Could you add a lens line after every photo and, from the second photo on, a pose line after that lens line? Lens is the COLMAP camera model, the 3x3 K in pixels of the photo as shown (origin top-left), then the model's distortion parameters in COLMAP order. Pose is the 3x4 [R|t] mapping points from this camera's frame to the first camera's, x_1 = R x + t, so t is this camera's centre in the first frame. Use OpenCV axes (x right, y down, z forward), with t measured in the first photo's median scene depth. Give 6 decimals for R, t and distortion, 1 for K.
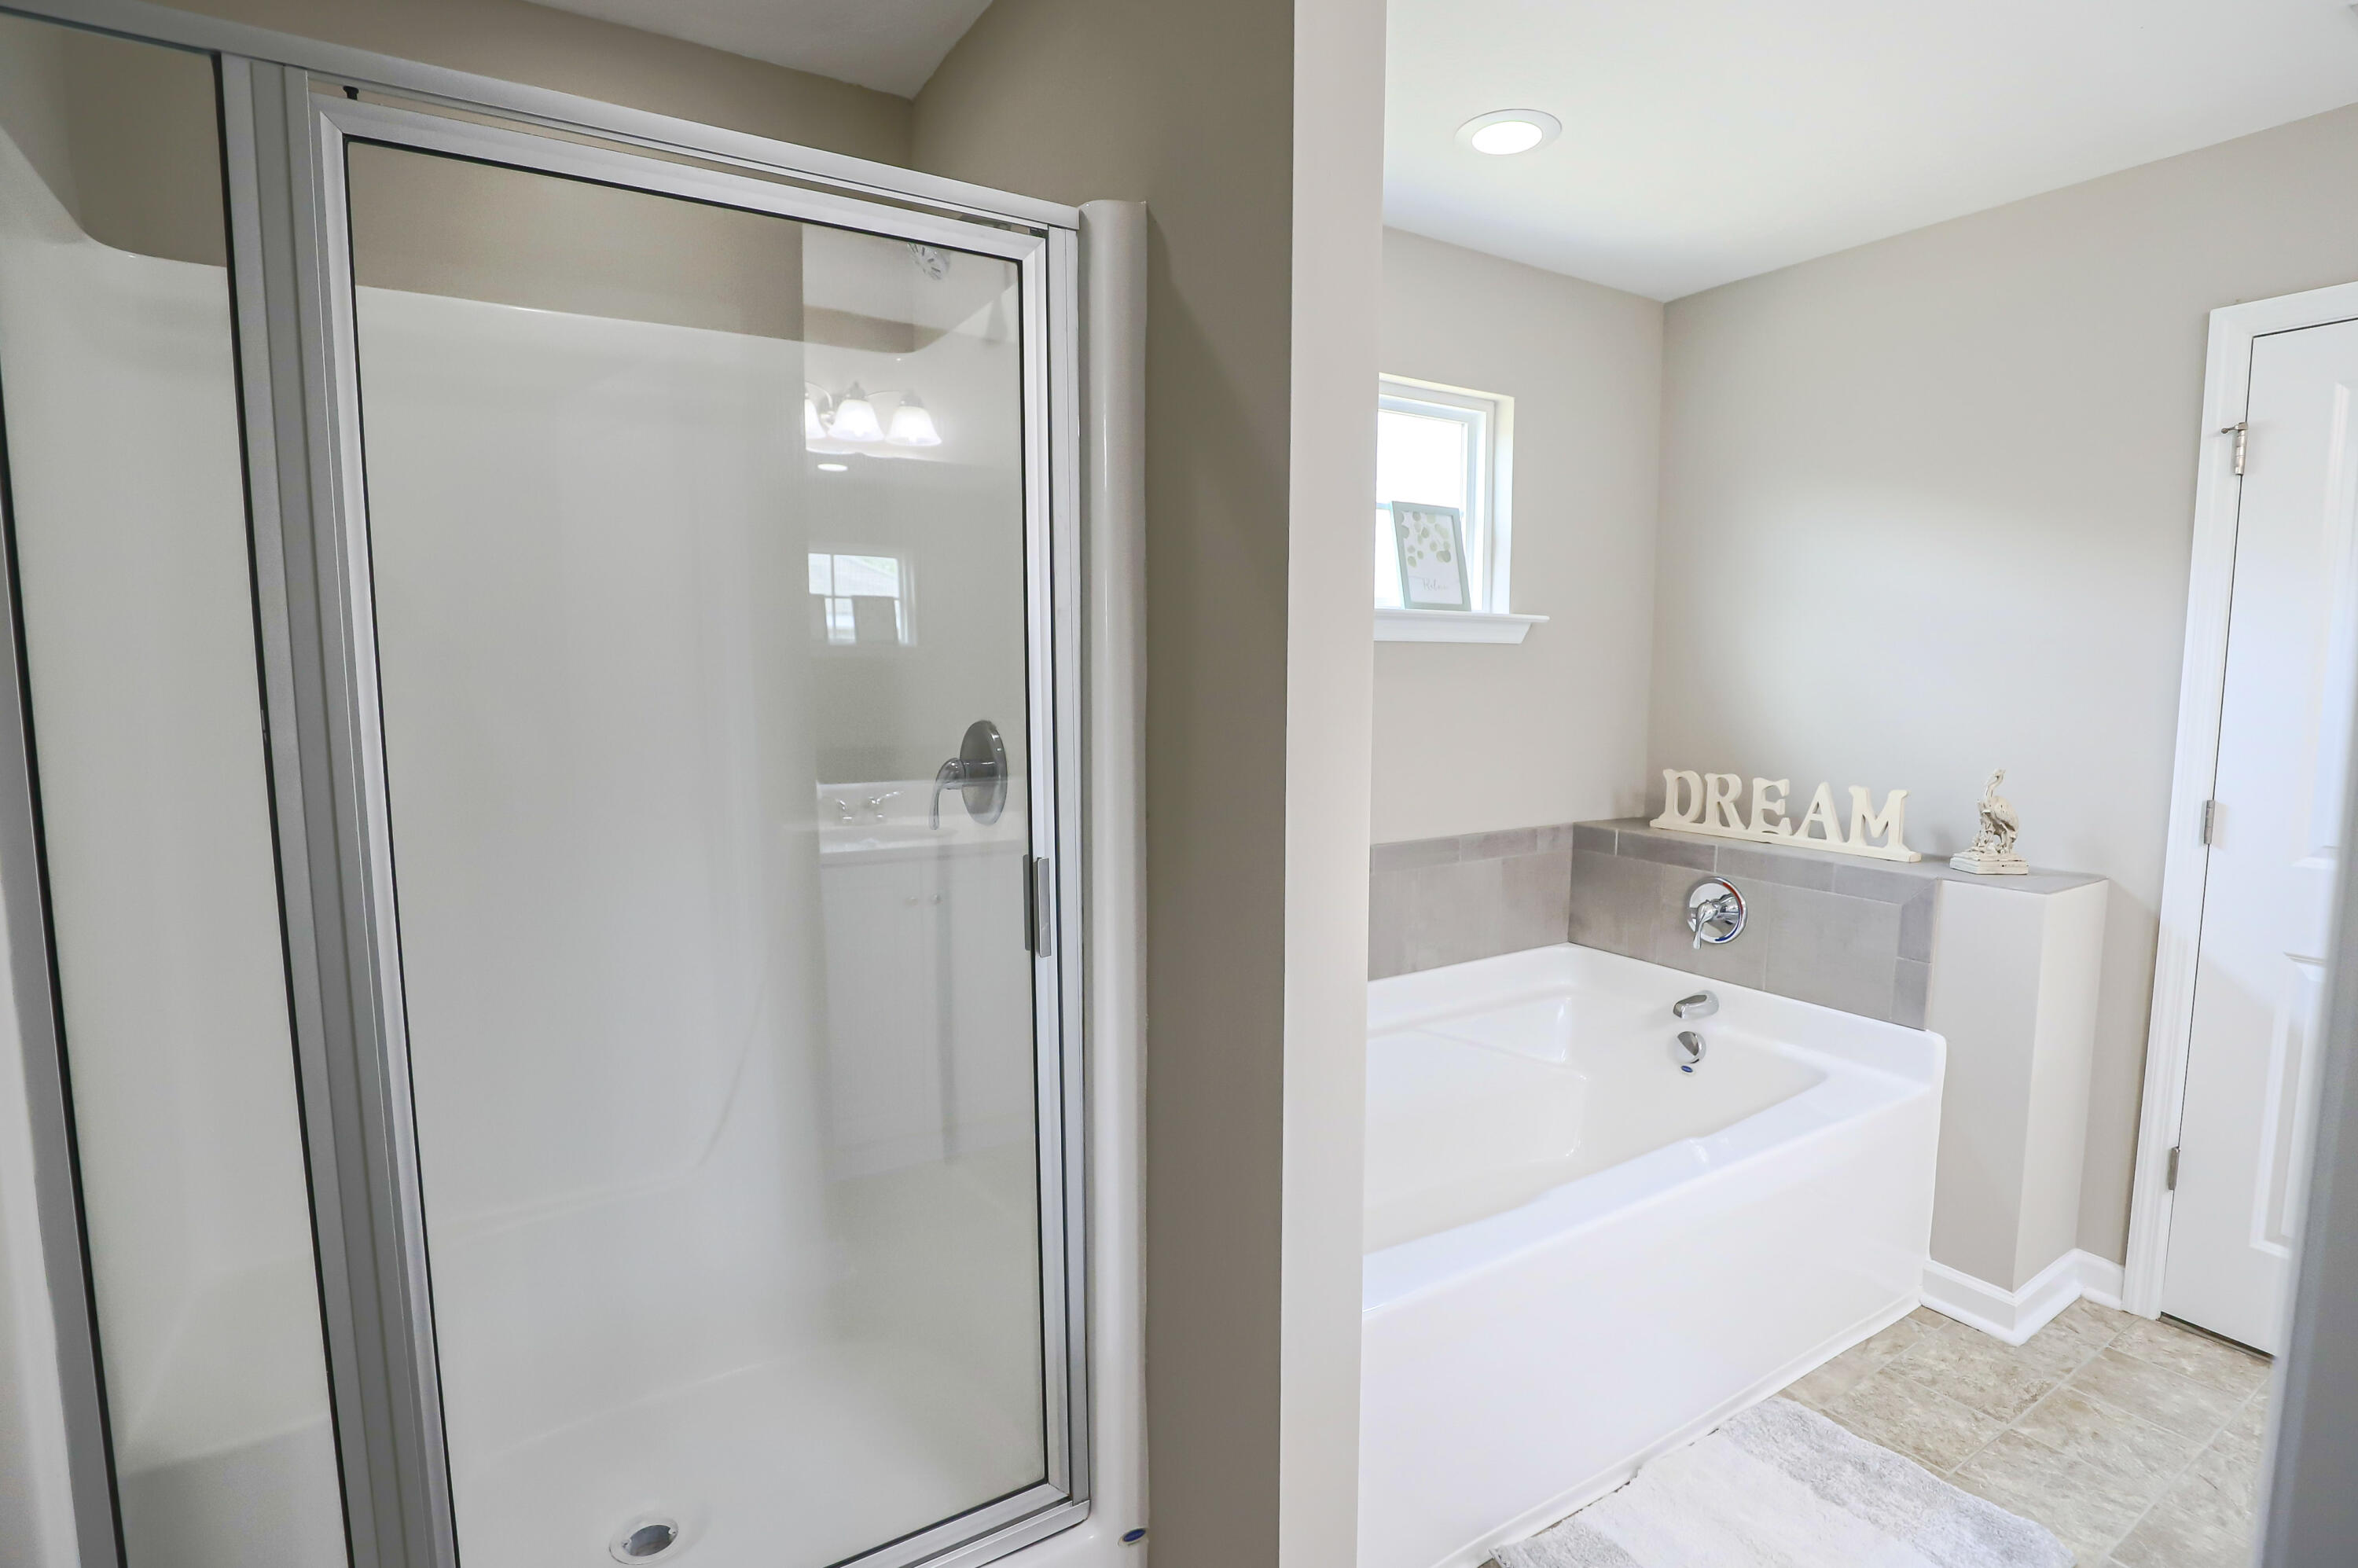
lens RADIAL K [[1147.2, 0, 1183.2], [0, 1147.2, 782.0], [0, 0, 1]] dist [-0.033391, 0.005339]
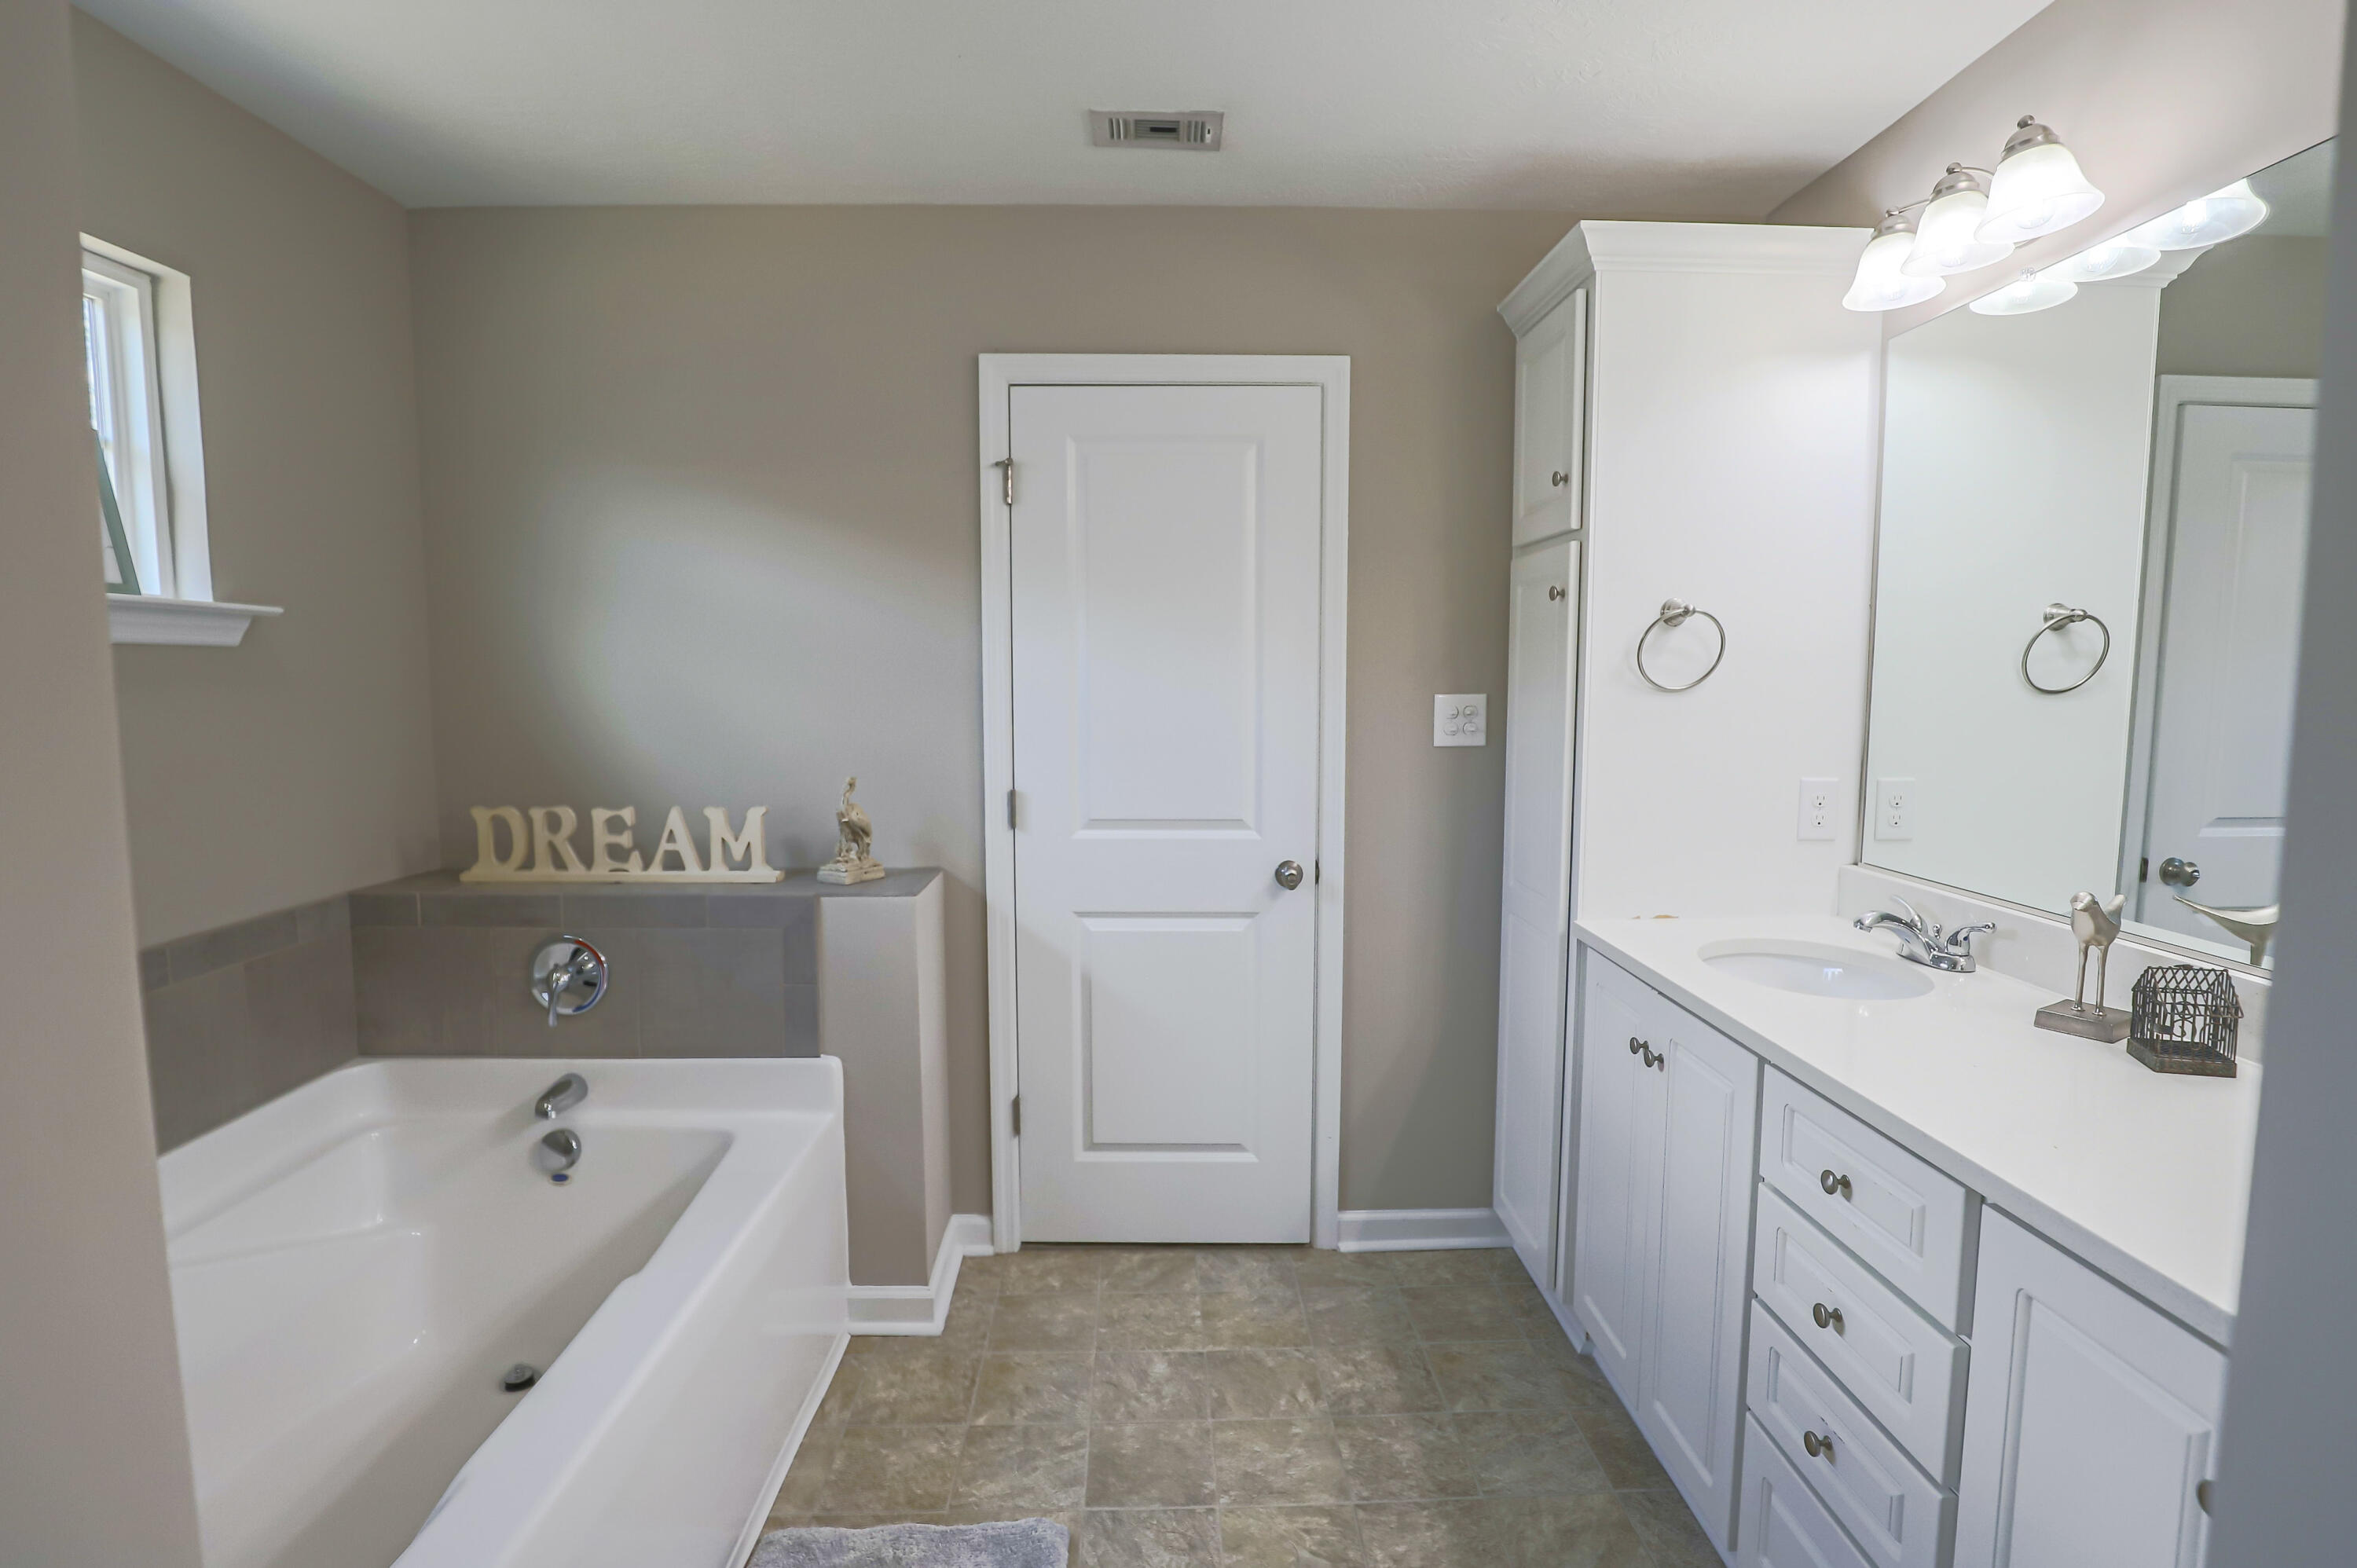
lens RADIAL K [[1161.3, 0, 1182.8], [0, 1161.3, 782.7], [0, 0, 1]] dist [-0.032780, 0.004449]
pose [[0.512996, -0.085970, 0.854075, -0.000357], [0.089411, 0.994911, 0.046442, -0.027609], [-0.853722, 0.052539, 0.518072, 0.220325]]
